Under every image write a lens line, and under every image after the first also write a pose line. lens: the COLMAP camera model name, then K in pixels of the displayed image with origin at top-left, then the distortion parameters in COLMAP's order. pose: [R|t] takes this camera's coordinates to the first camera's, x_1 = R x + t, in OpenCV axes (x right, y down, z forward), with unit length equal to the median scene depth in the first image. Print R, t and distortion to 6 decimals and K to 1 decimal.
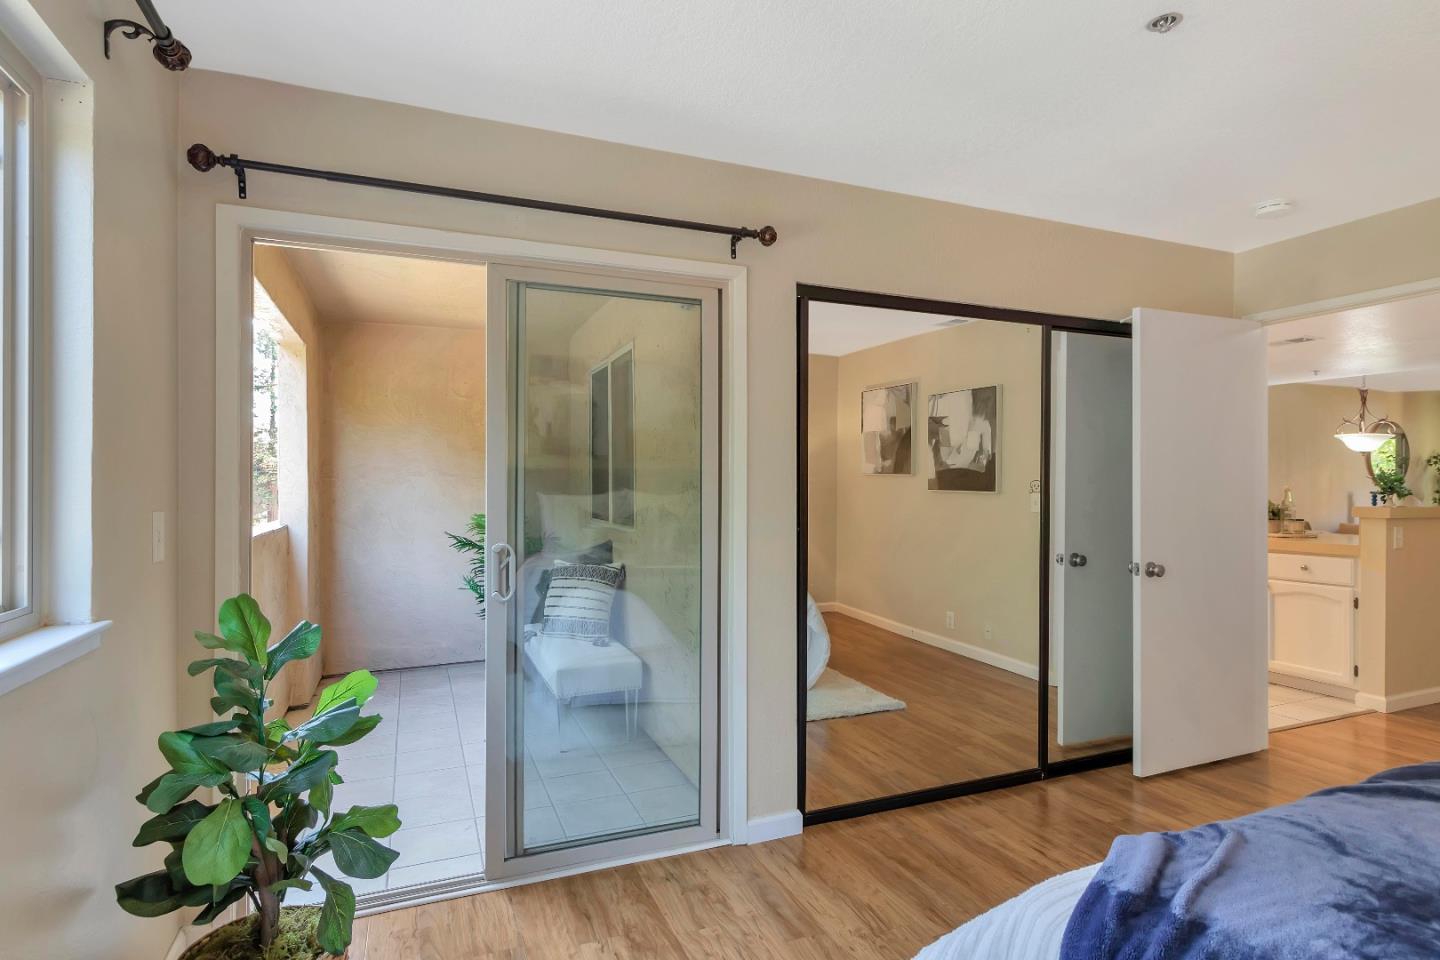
lens RADIAL K [[764.3, 0, 725.0], [0, 764.3, 484.2], [0, 0, 1]] dist [-0.005802, 0.001405]
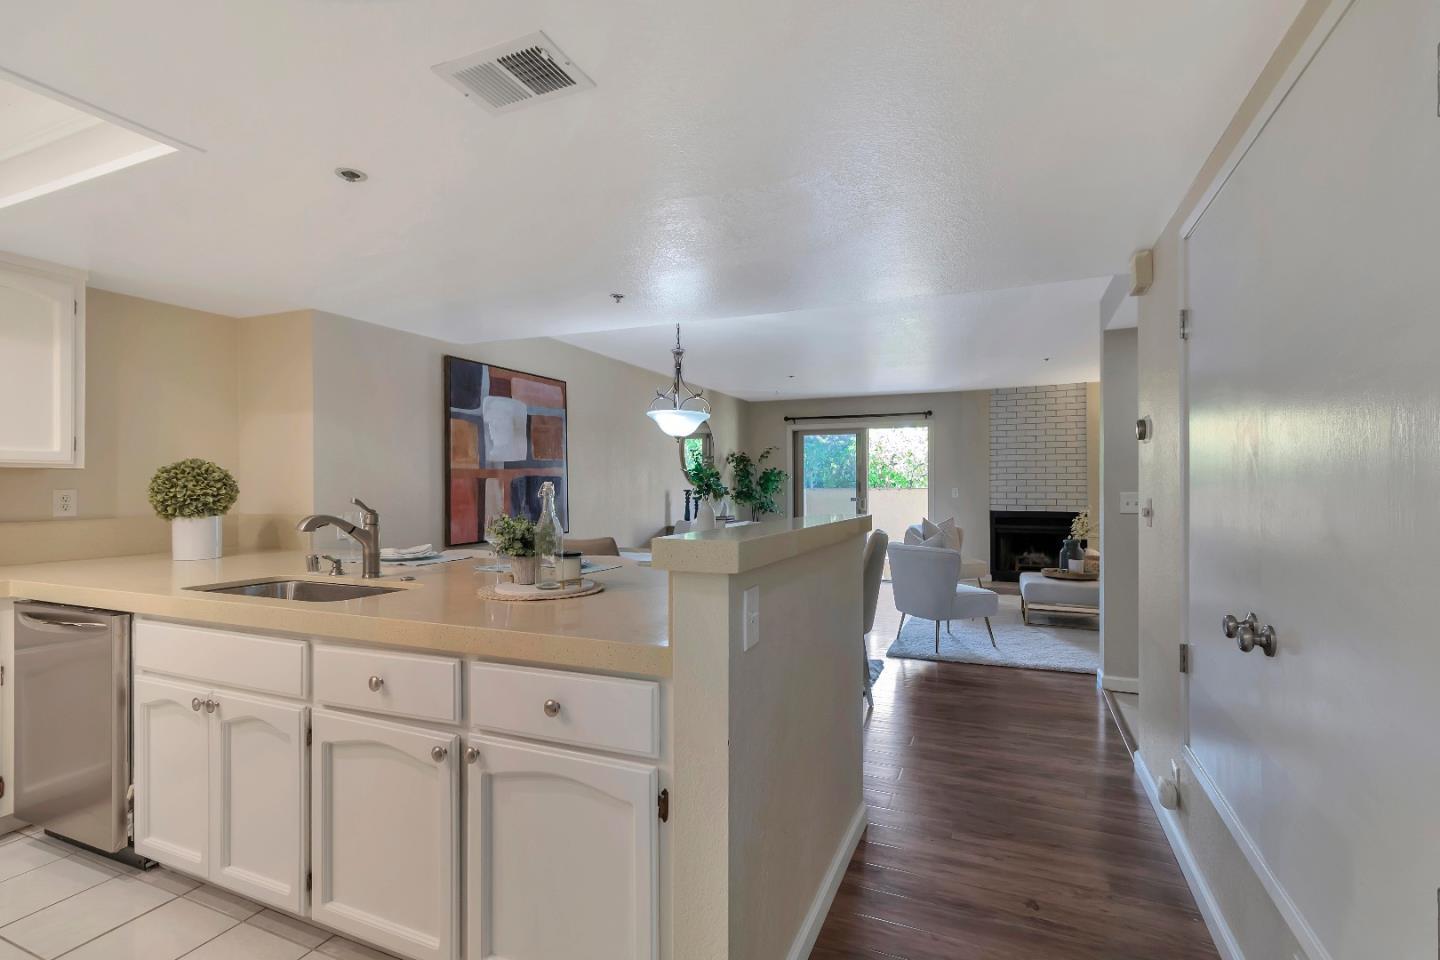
lens RADIAL K [[665.0, 0, 731.7], [0, 665.0, 485.7], [0, 0, 1]] dist [0.007989, -0.000364]
pose [[0.712230, -0.005281, 0.701926, 0.450403], [0.003110, 0.999986, 0.004368, 0.002471], [-0.701939, -0.000928, 0.712236, 0.537202]]
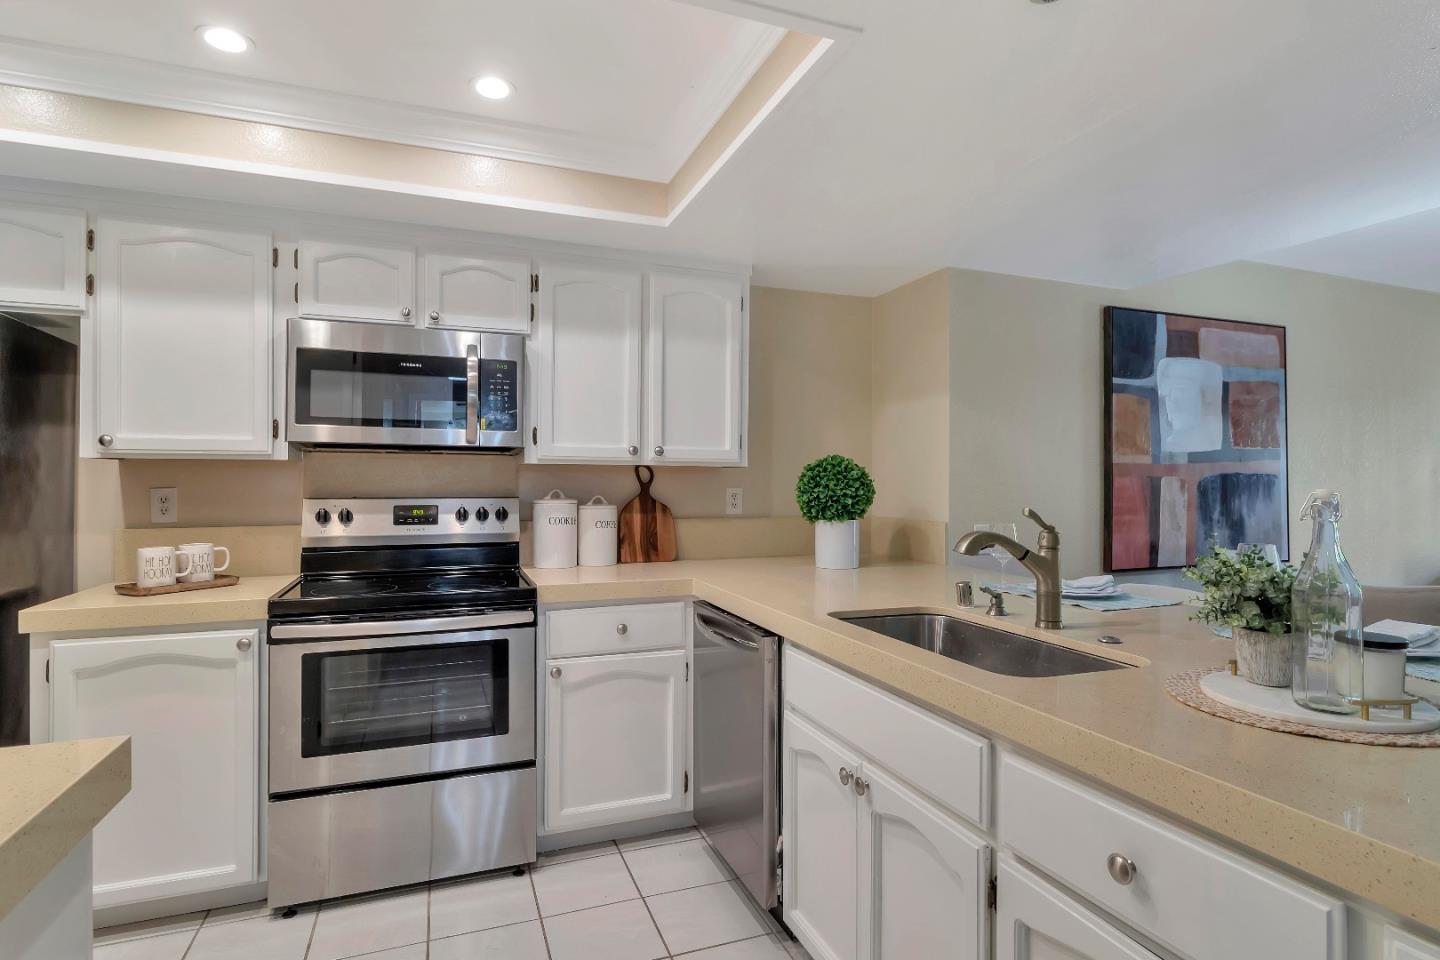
lens RADIAL K [[751.3, 0, 726.6], [0, 751.3, 475.0], [0, 0, 1]] dist [0.000870, -0.001536]
pose [[0.999627, 0.003620, -0.027068, 0.456055], [-0.003790, 0.999973, -0.006257, 0.000154], [0.027044, 0.006357, 0.999614, 0.664748]]
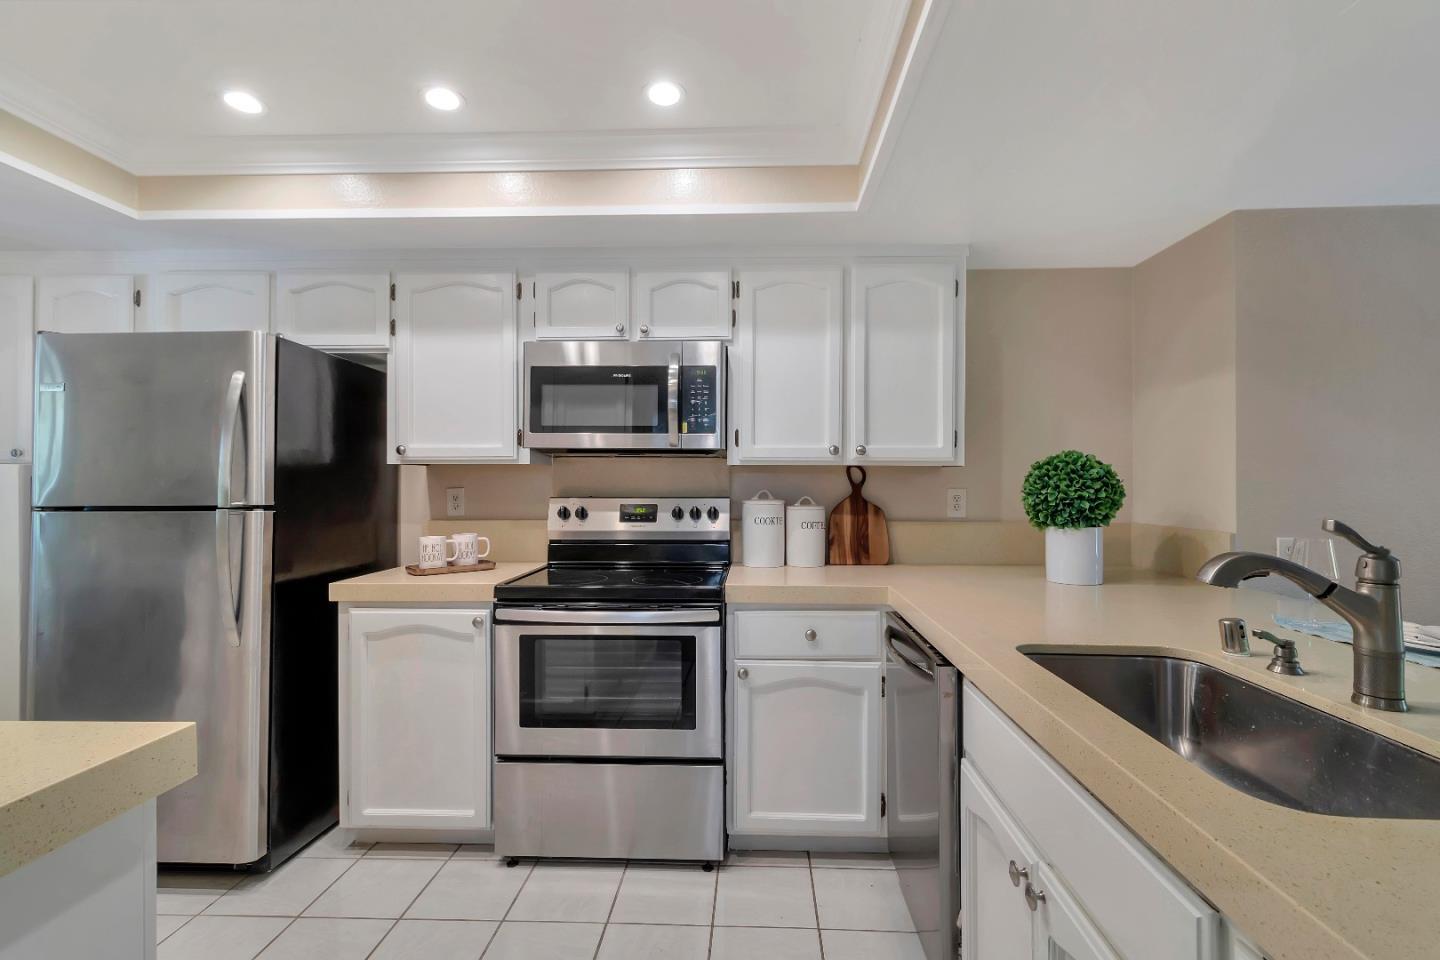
lens RADIAL K [[665.0, 0, 725.9], [0, 665.0, 477.2], [0, 0, 1]] dist [0.007989, -0.000364]
pose [[0.906327, -0.001518, -0.422573, 0.495697], [-0.001311, 0.999979, -0.006405, 0.001162], [0.422574, 0.006359, 0.906306, 0.737311]]
